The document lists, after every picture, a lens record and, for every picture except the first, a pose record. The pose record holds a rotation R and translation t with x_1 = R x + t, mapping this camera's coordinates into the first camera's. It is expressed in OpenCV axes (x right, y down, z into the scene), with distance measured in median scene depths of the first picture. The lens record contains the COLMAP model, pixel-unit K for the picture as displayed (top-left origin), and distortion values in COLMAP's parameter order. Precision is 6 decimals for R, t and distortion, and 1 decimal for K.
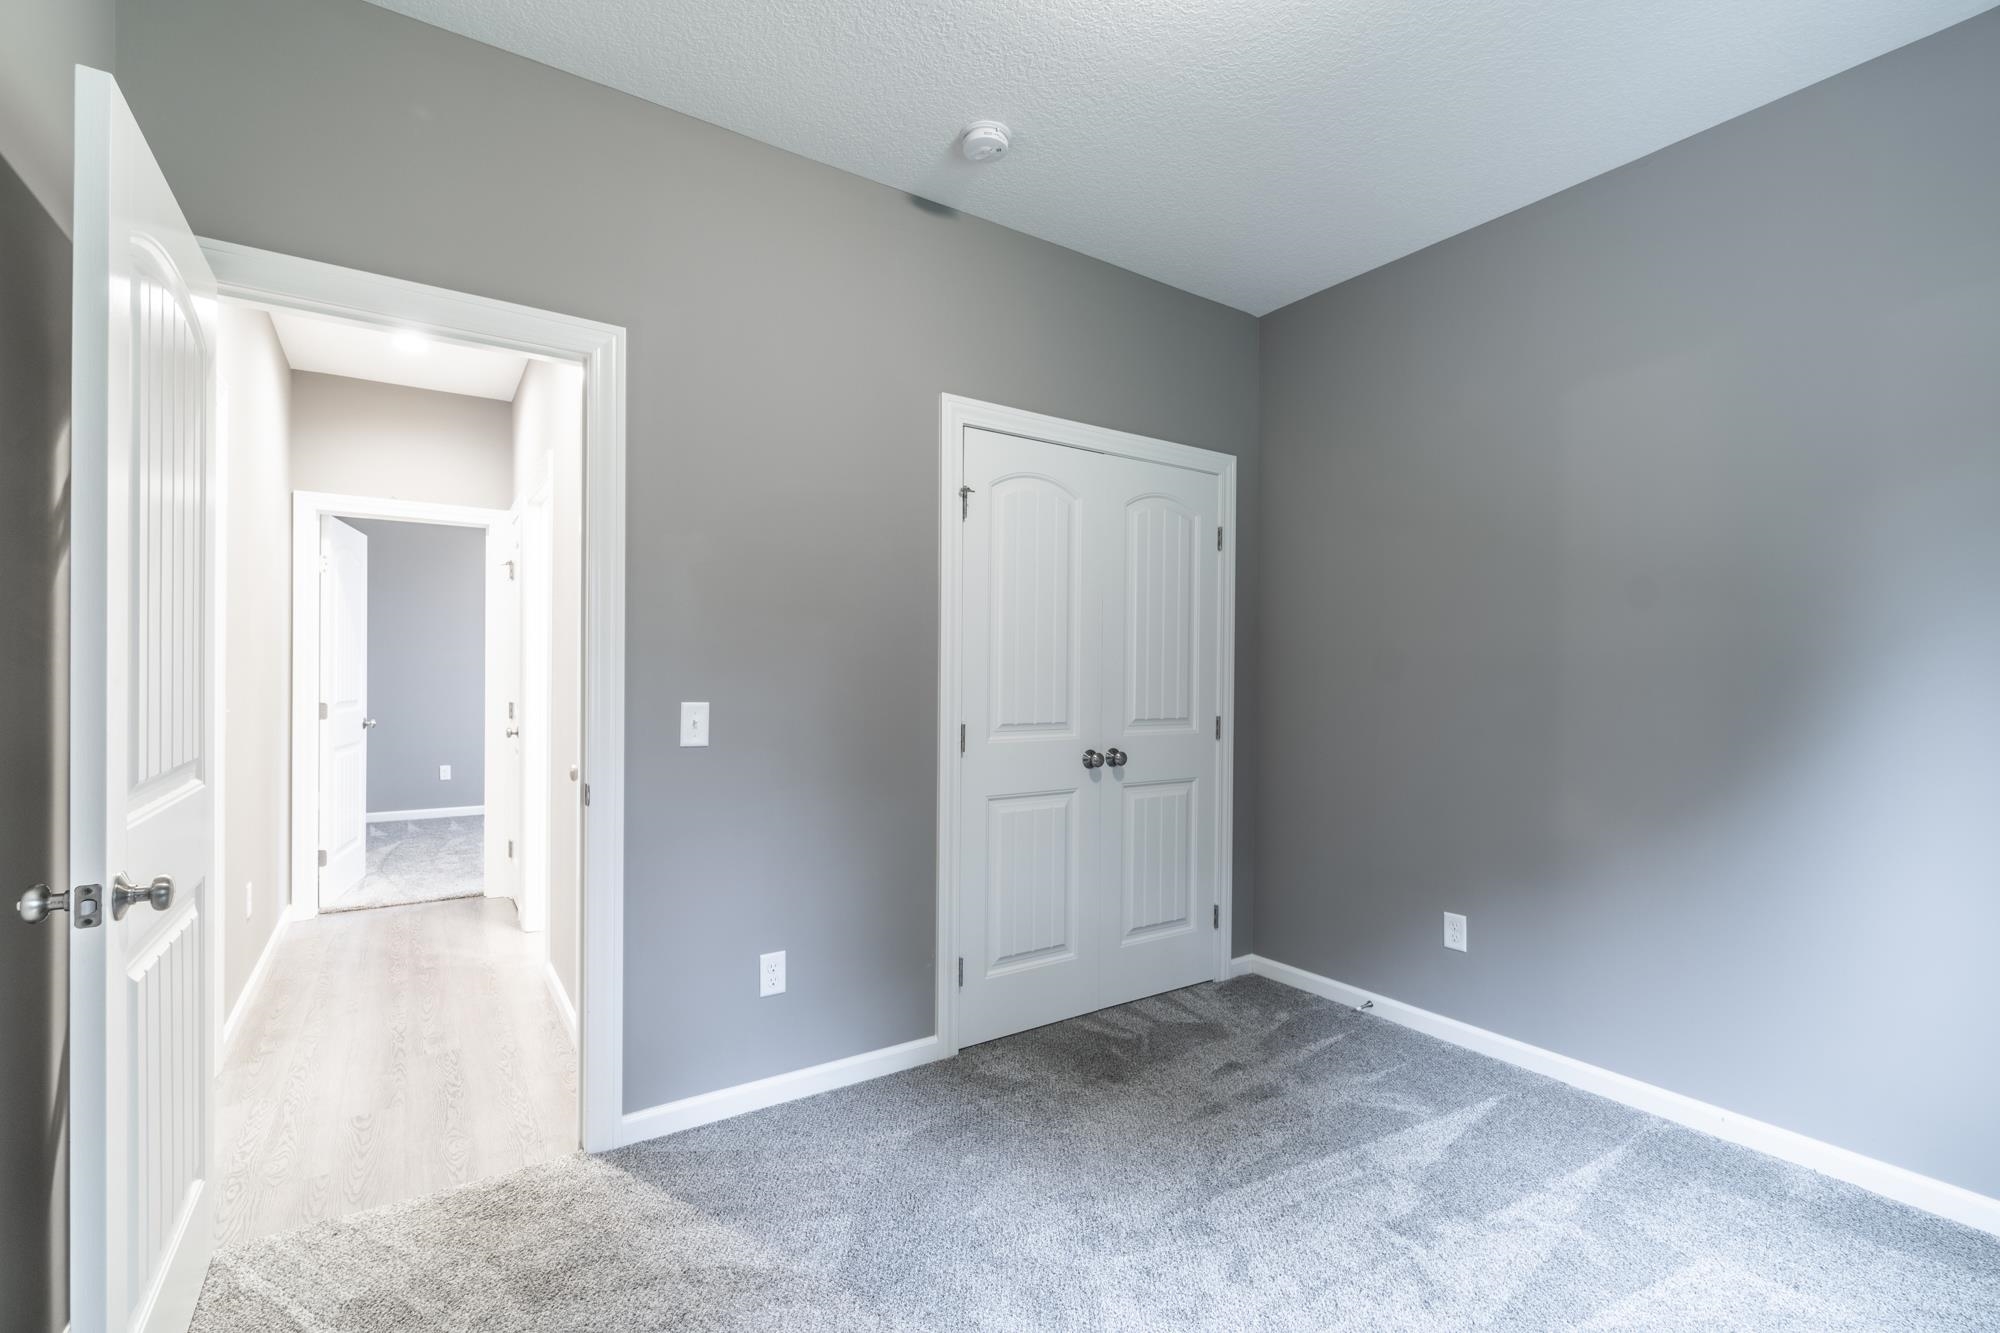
lens RADIAL K [[850.3, 0, 993.0], [0, 850.3, 669.0], [0, 0, 1]] dist [-0.006399, -0.000776]
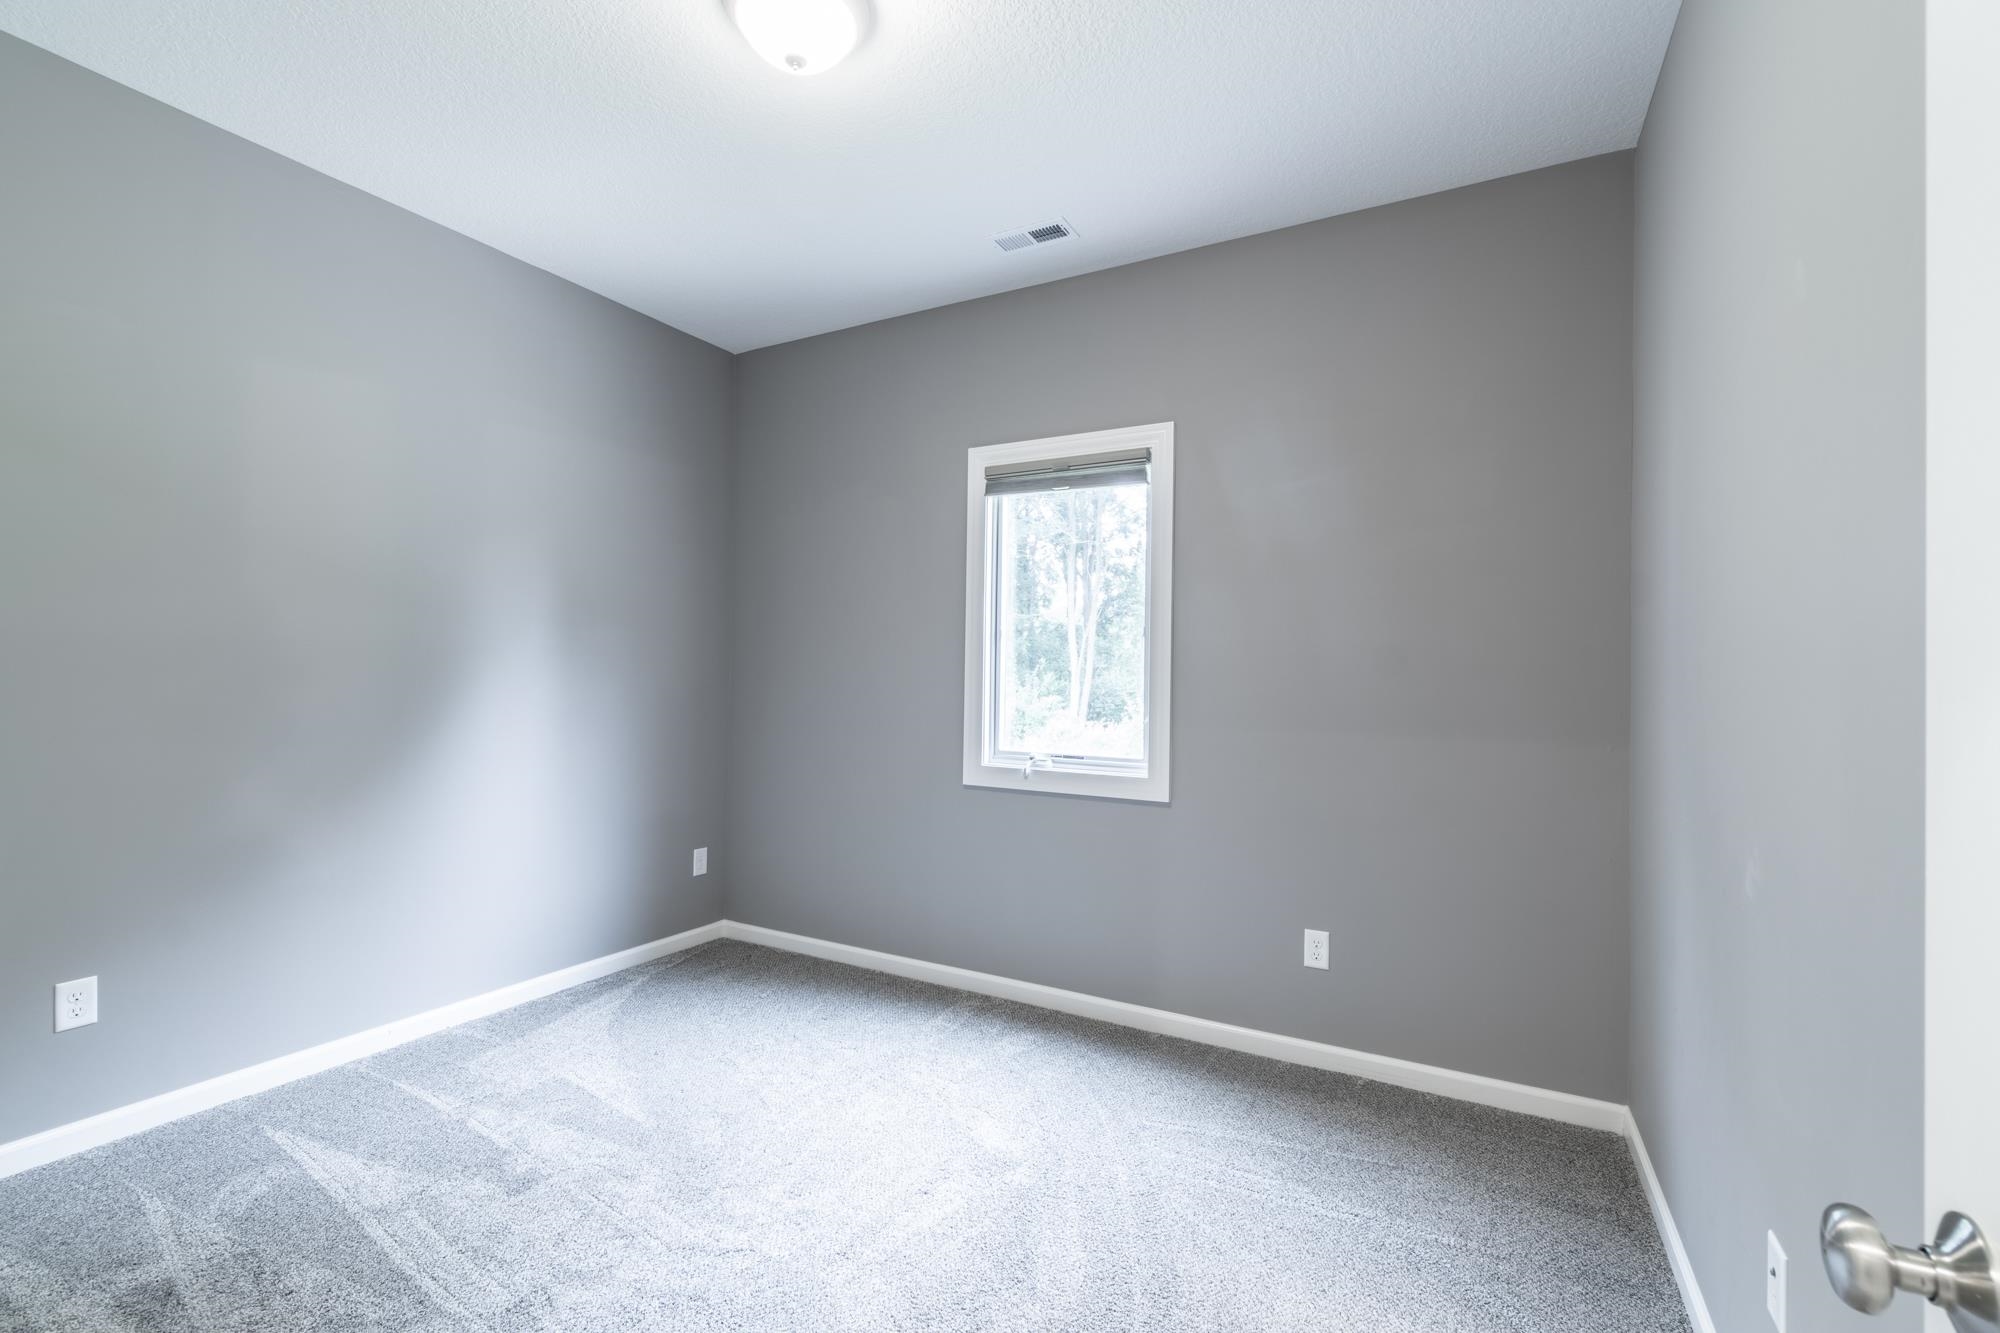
lens RADIAL K [[850.3, 0, 993.0], [0, 850.3, 669.0], [0, 0, 1]] dist [-0.006399, -0.000776]
pose [[-0.447415, -0.006789, 0.894301, -0.635592], [-0.027697, 0.999597, -0.006268, 0.001036], [-0.893897, -0.027574, -0.447423, 0.841367]]
